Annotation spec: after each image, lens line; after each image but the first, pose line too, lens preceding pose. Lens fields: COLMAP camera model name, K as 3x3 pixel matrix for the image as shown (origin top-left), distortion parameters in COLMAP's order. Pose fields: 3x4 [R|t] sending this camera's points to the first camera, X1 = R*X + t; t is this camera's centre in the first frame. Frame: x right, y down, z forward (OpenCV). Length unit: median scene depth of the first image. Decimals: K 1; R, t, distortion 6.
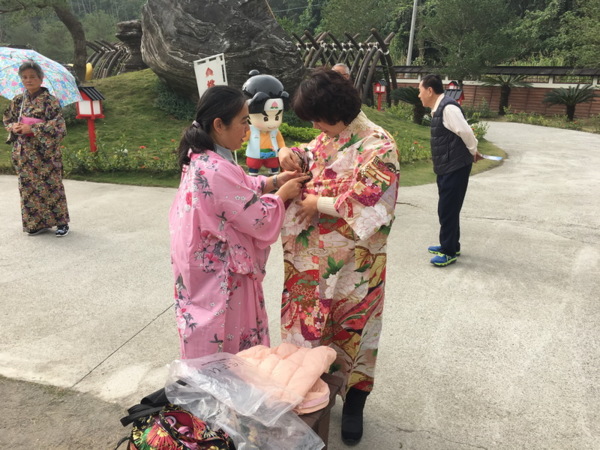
lens RADIAL K [[543.6, 0, 300.0], [0, 543.6, 225.0], [0, 0, 1]] dist [0.185414, -0.285598]
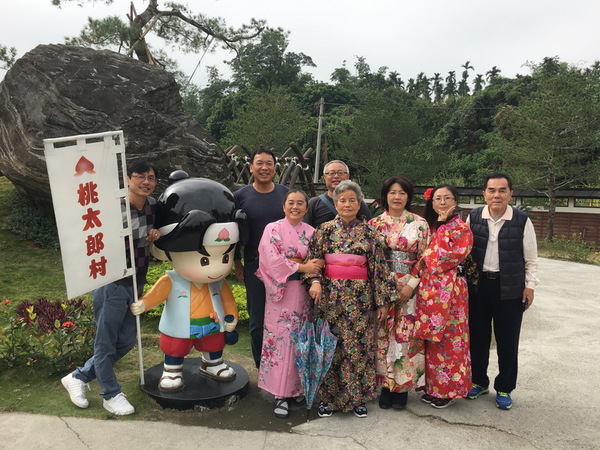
lens RADIAL K [[543.6, 0, 300.0], [0, 543.6, 225.0], [0, 0, 1]] dist [0.185414, -0.285598]
pose [[0.982335, 0.007056, 0.186997, -0.045332], [0.031198, 0.979128, -0.200837, -0.078830], [-0.184512, 0.203123, 0.961611, 0.317457]]
